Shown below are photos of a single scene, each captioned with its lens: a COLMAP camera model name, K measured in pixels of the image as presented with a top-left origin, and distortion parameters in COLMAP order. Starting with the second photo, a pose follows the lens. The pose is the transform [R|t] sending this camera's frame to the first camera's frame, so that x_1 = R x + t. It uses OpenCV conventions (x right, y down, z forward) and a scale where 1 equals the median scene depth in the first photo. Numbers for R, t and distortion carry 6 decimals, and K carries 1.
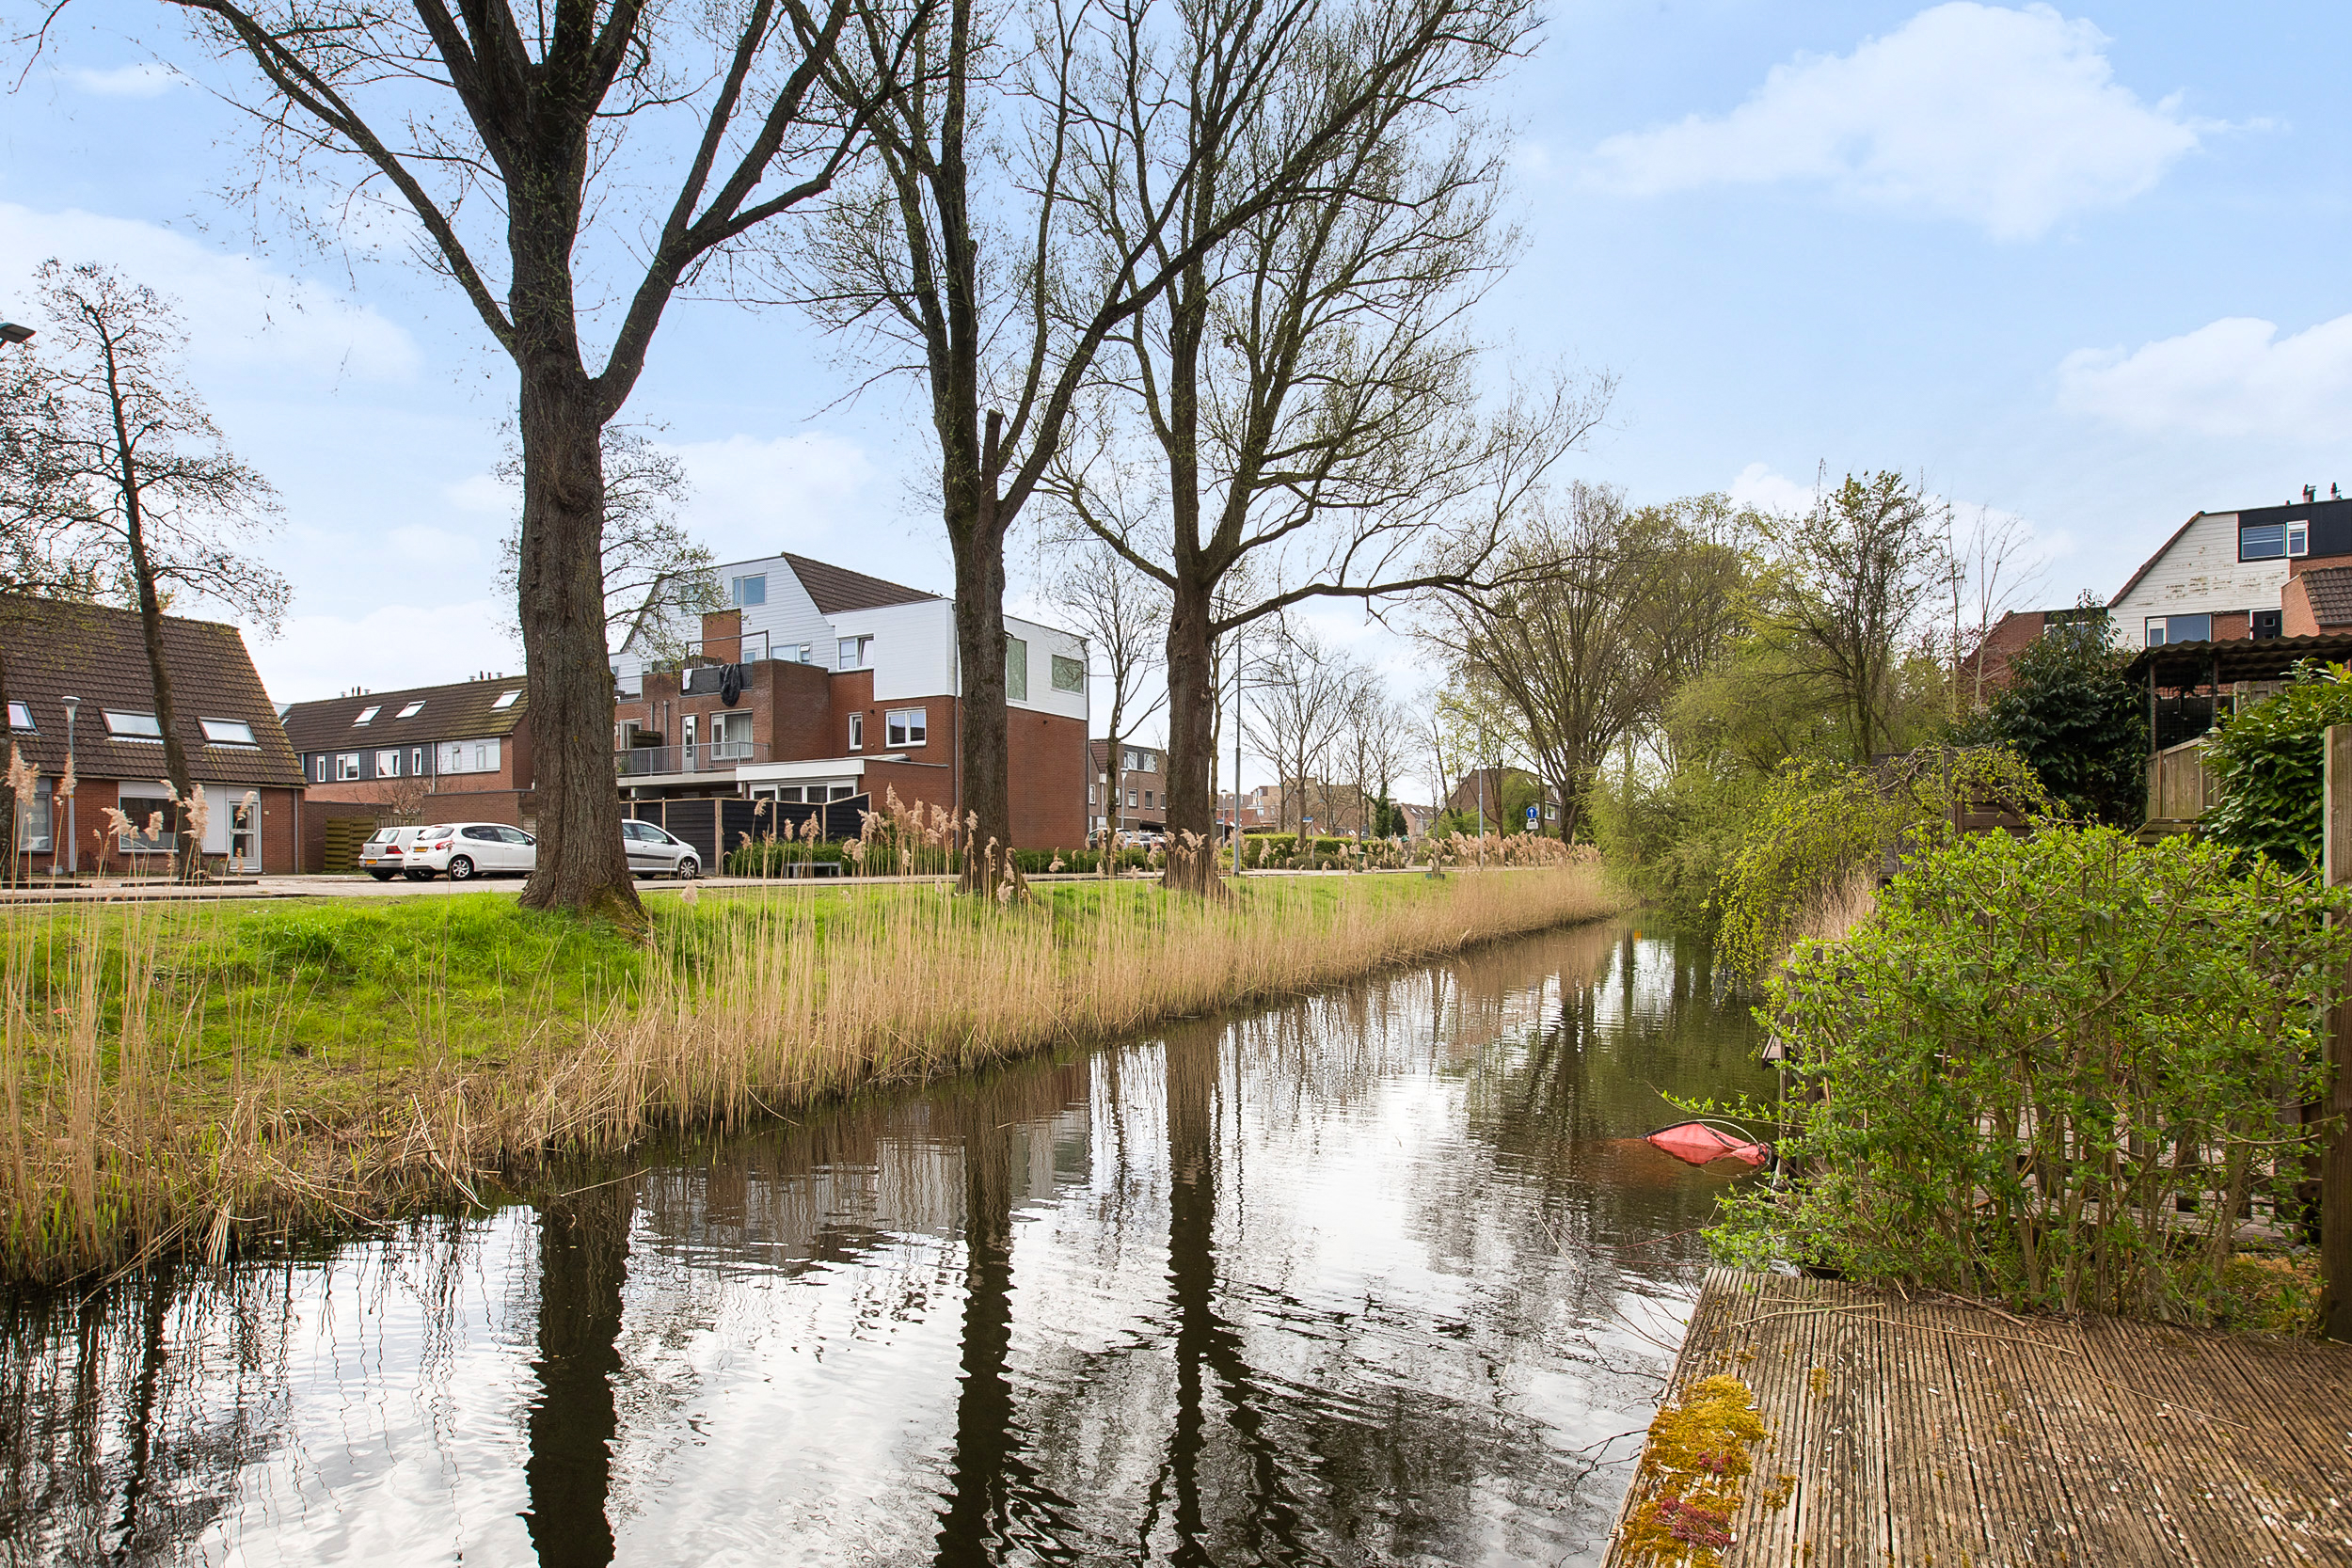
lens RADIAL K [[1233.4, 0, 1181.8], [0, 1233.4, 866.7], [0, 0, 1]] dist [-0.008452, -0.008629]
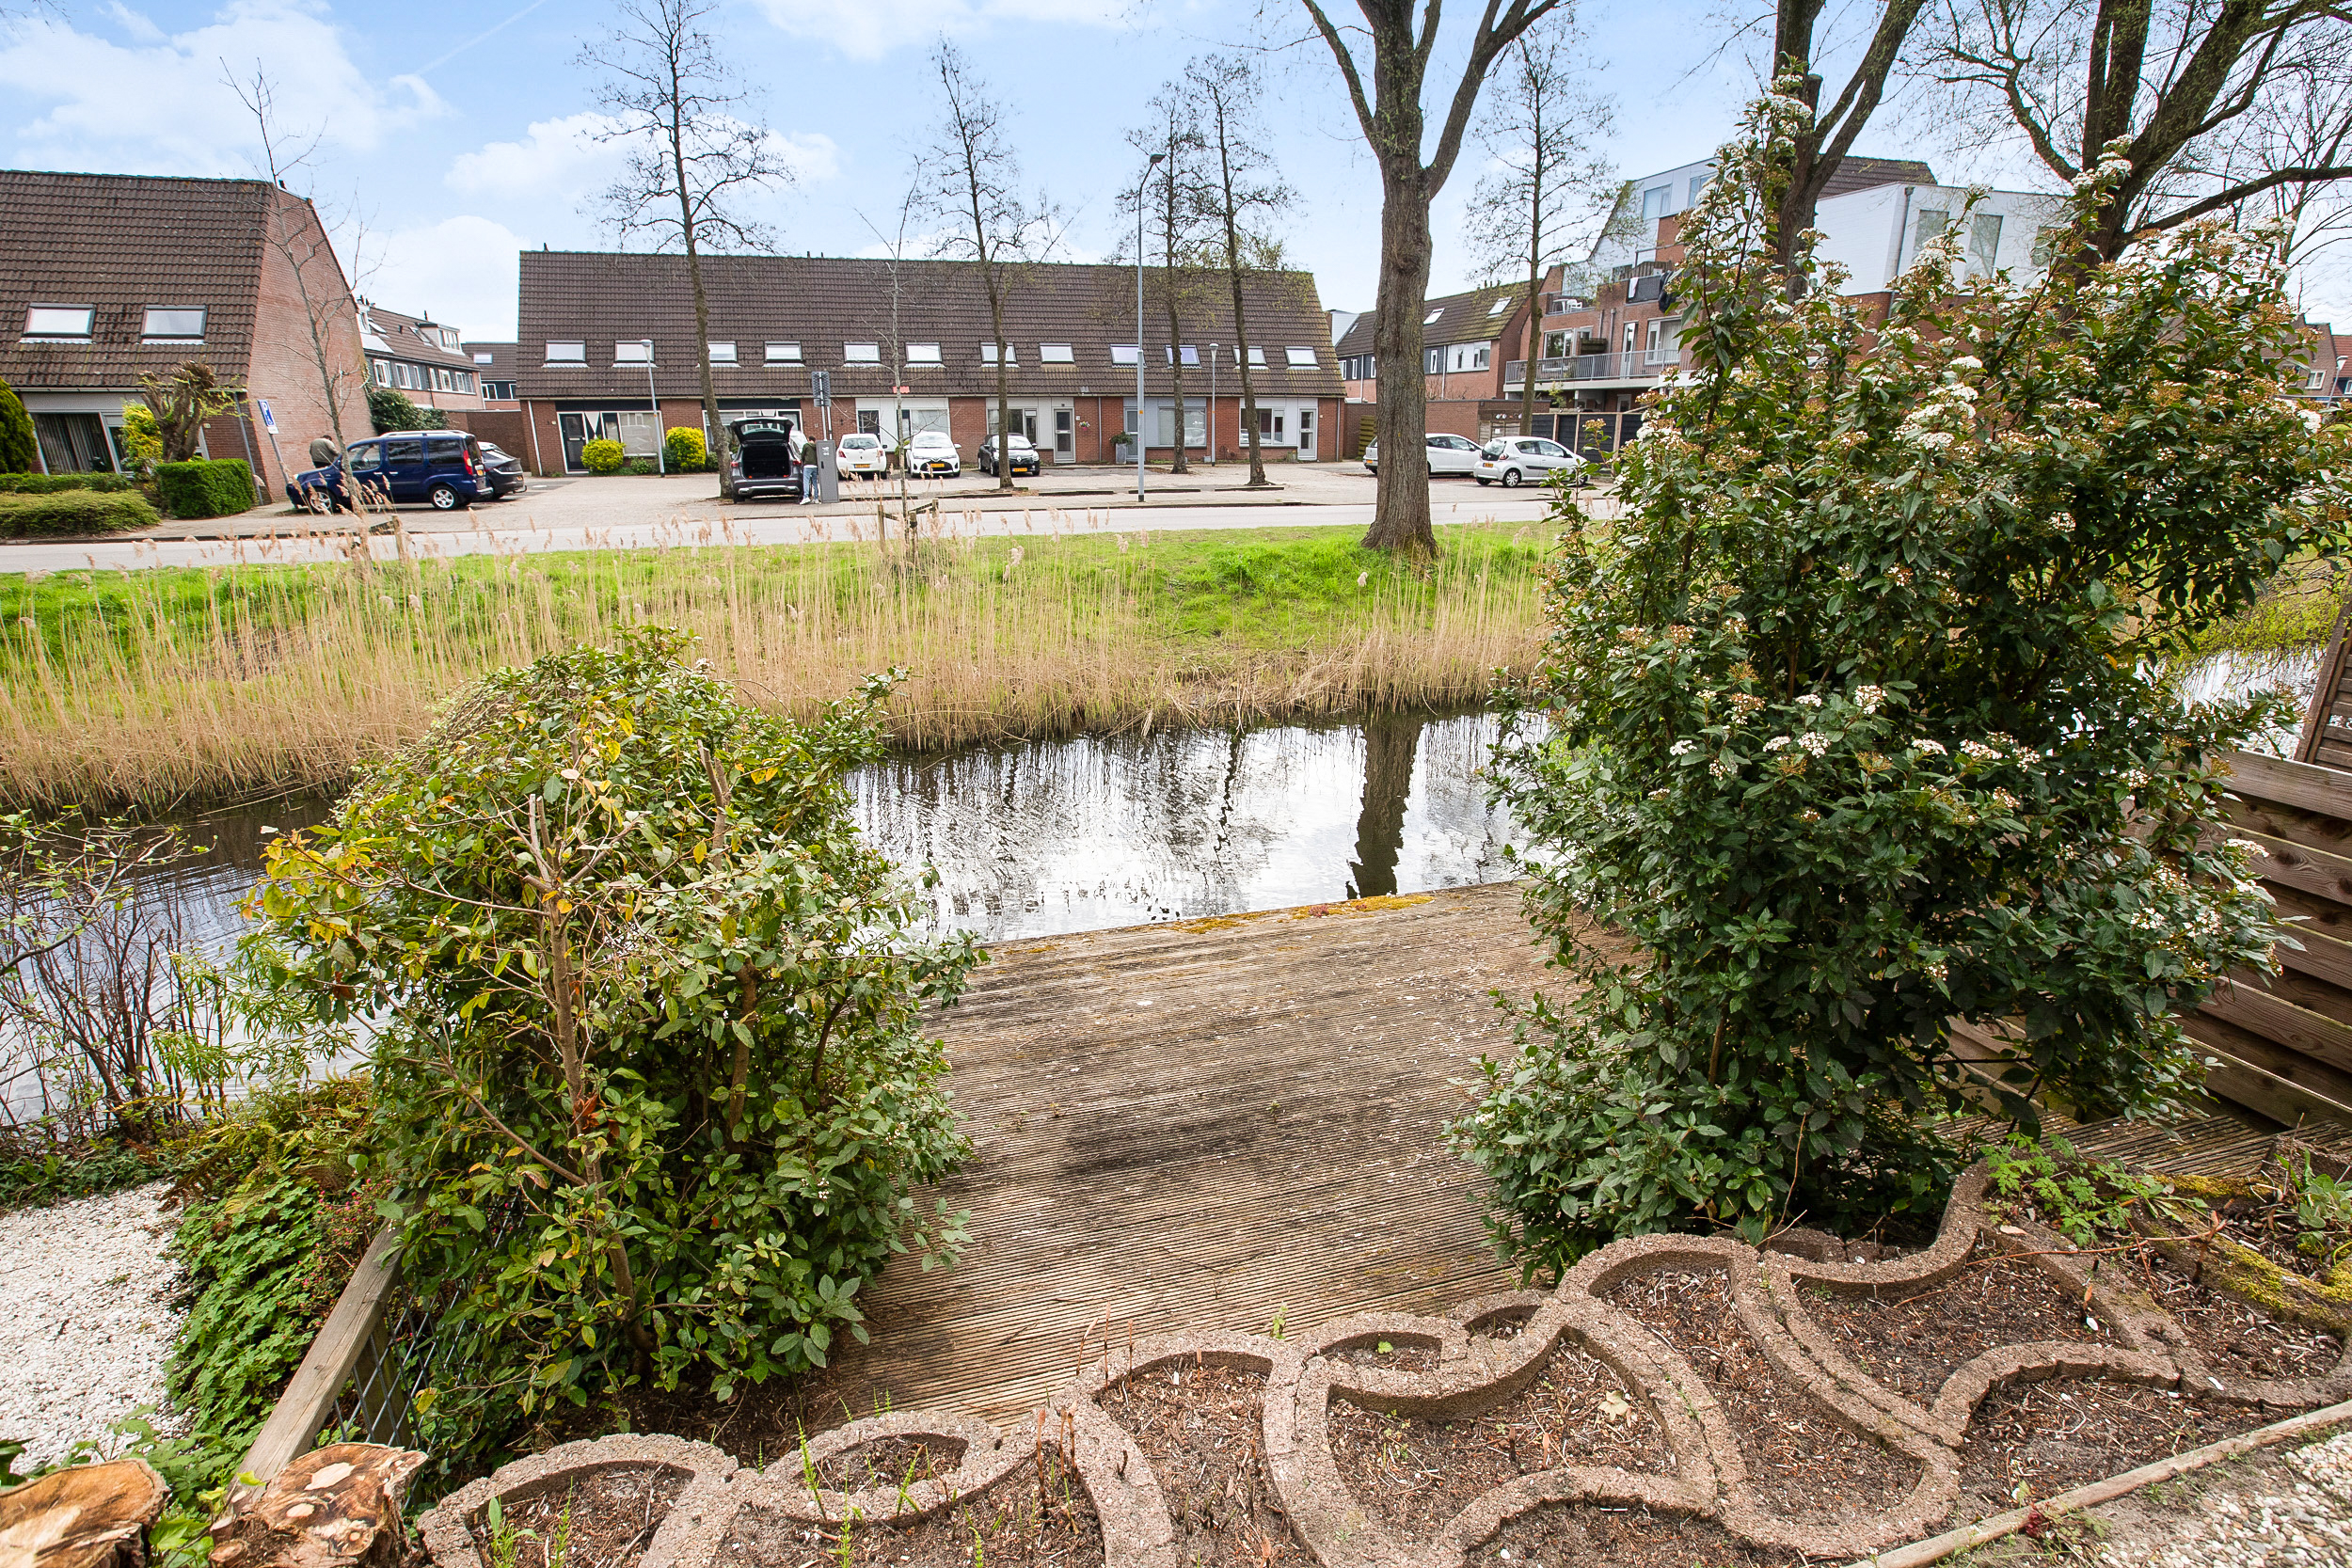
lens RADIAL K [[1147.0, 0, 1183.1], [0, 1147.0, 781.9], [0, 0, 1]] dist [-0.050114, 0.028299]
pose [[0.700798, 0.216115, -0.679836, 0.153697], [-0.002680, 0.953796, 0.300443, -0.049343], [0.713355, -0.208728, 0.668997, -0.090764]]
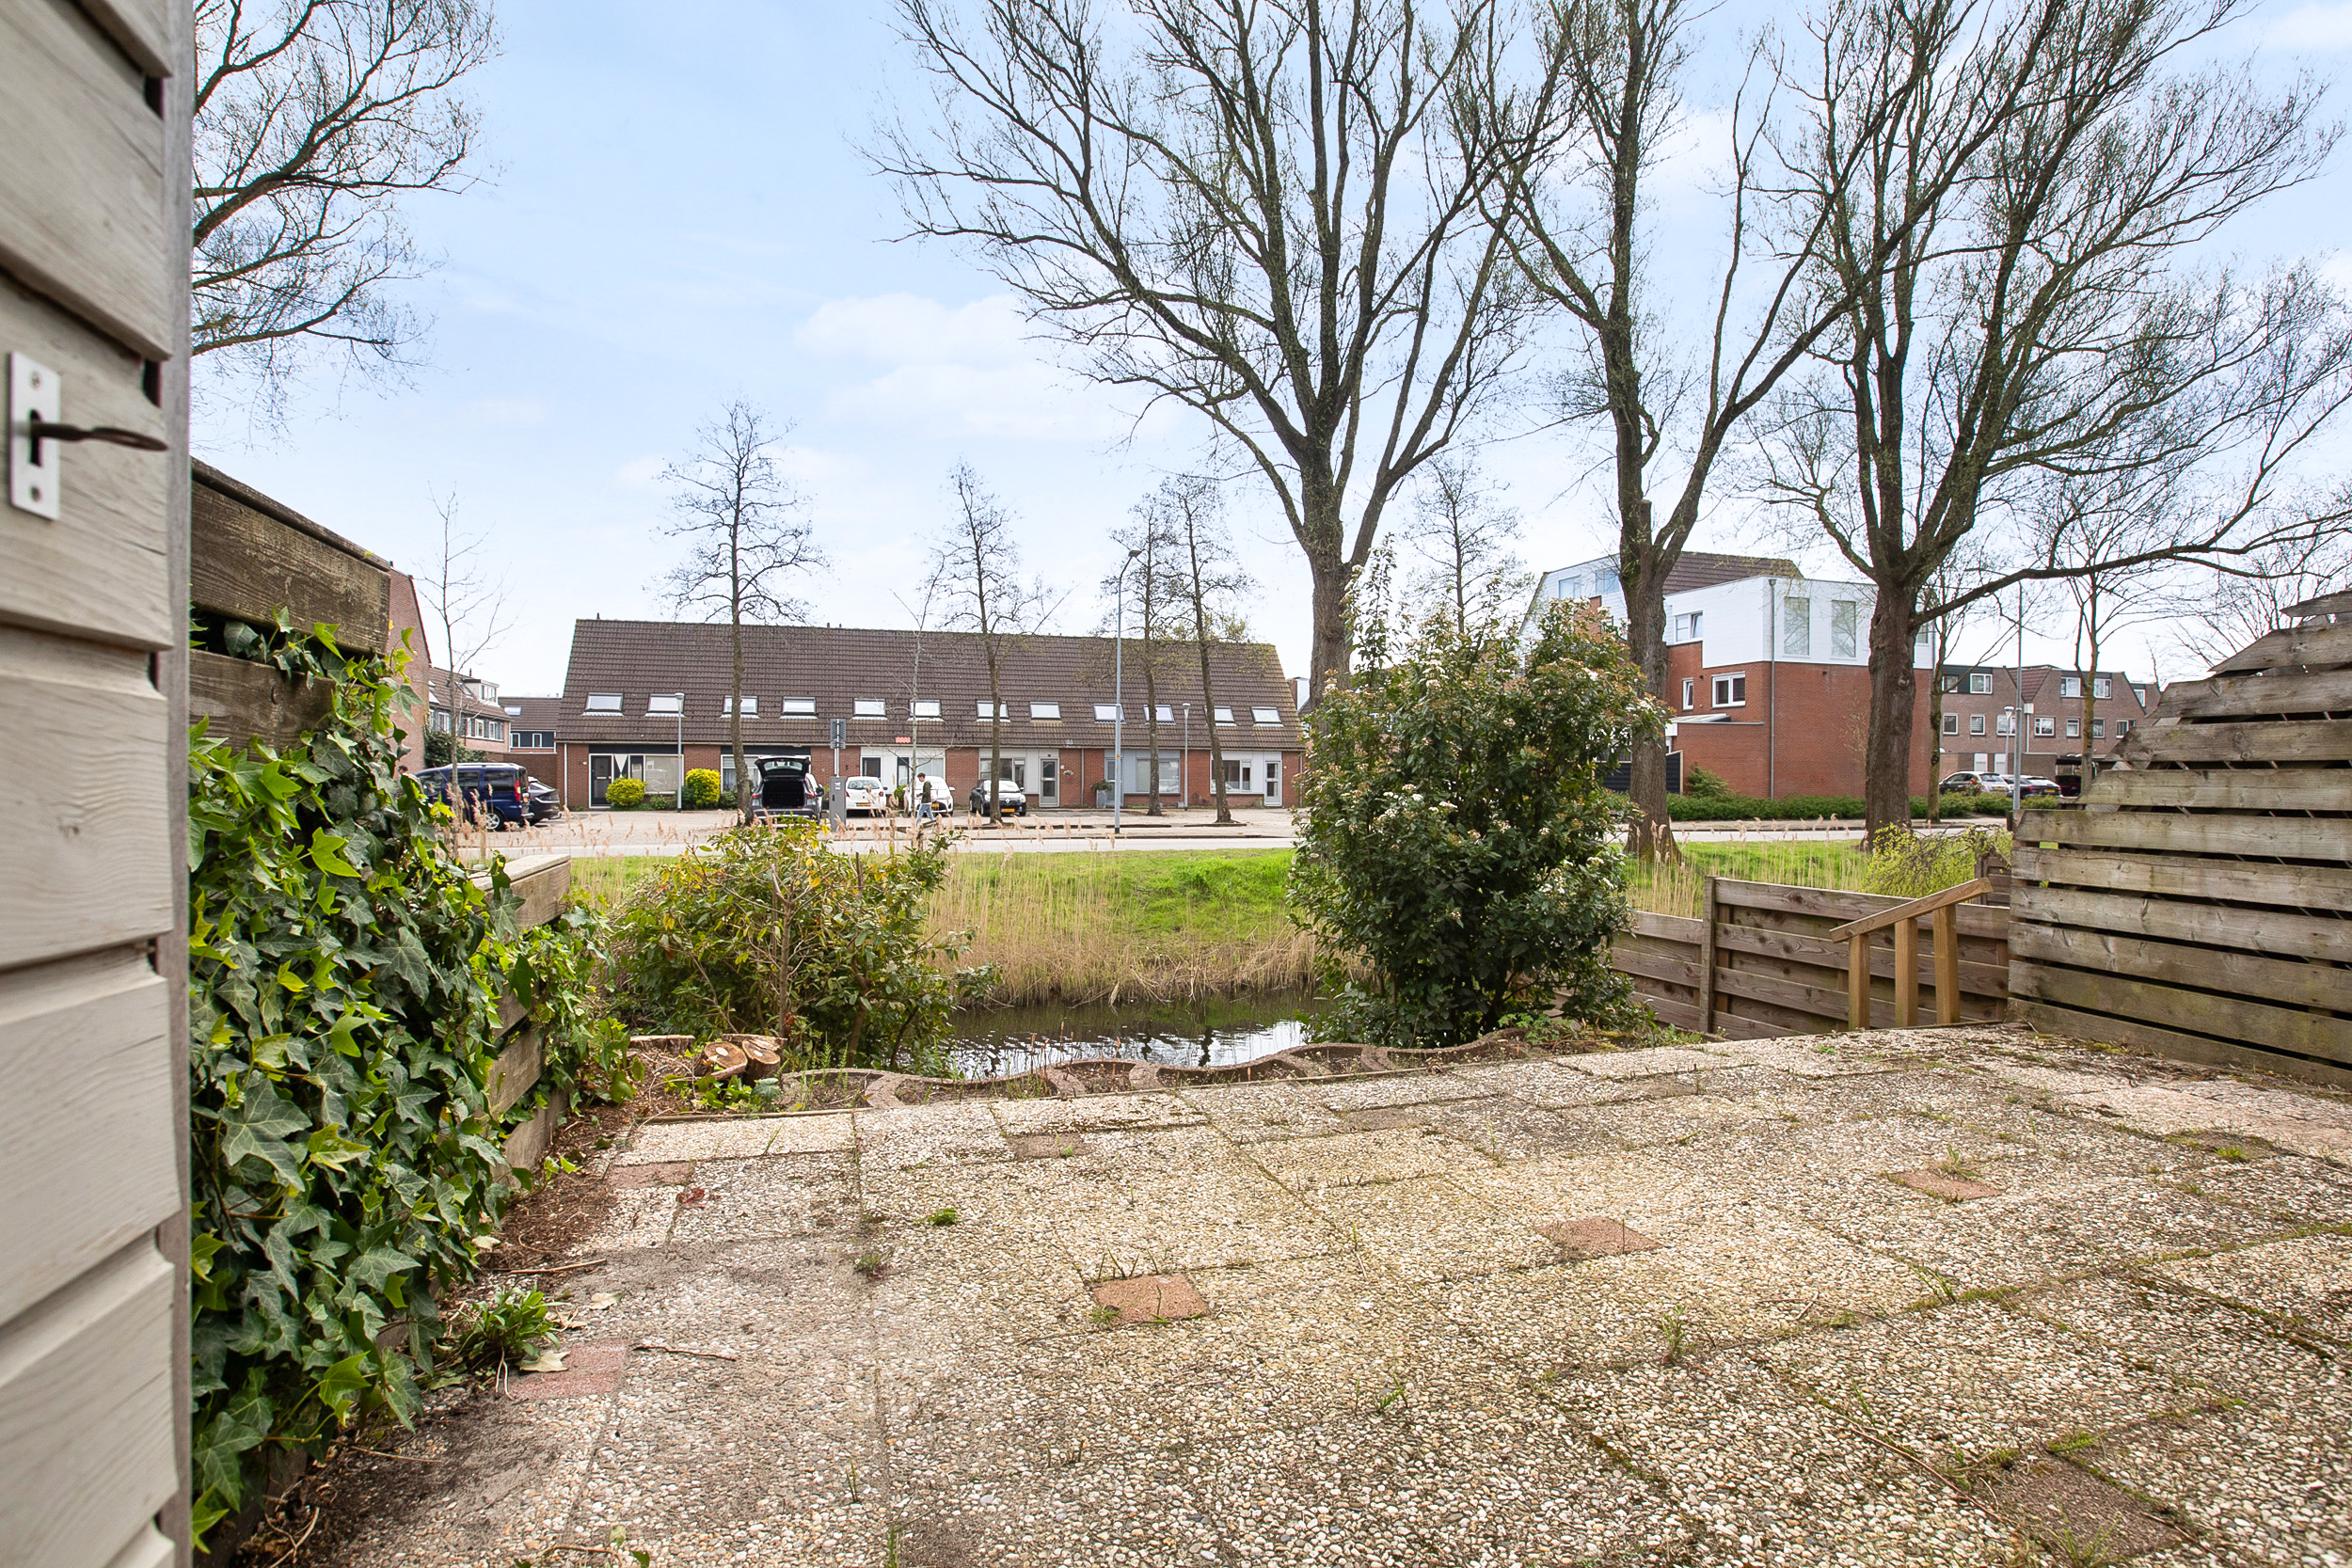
lens RADIAL K [[1147.0, 0, 1183.1], [0, 1147.0, 781.9], [0, 0, 1]] dist [-0.050114, 0.028299]
pose [[0.712973, 0.006846, -0.701158, 0.219385], [-0.008585, 0.999963, 0.001035, -0.035409], [0.701139, 0.005281, 0.713005, -0.144629]]
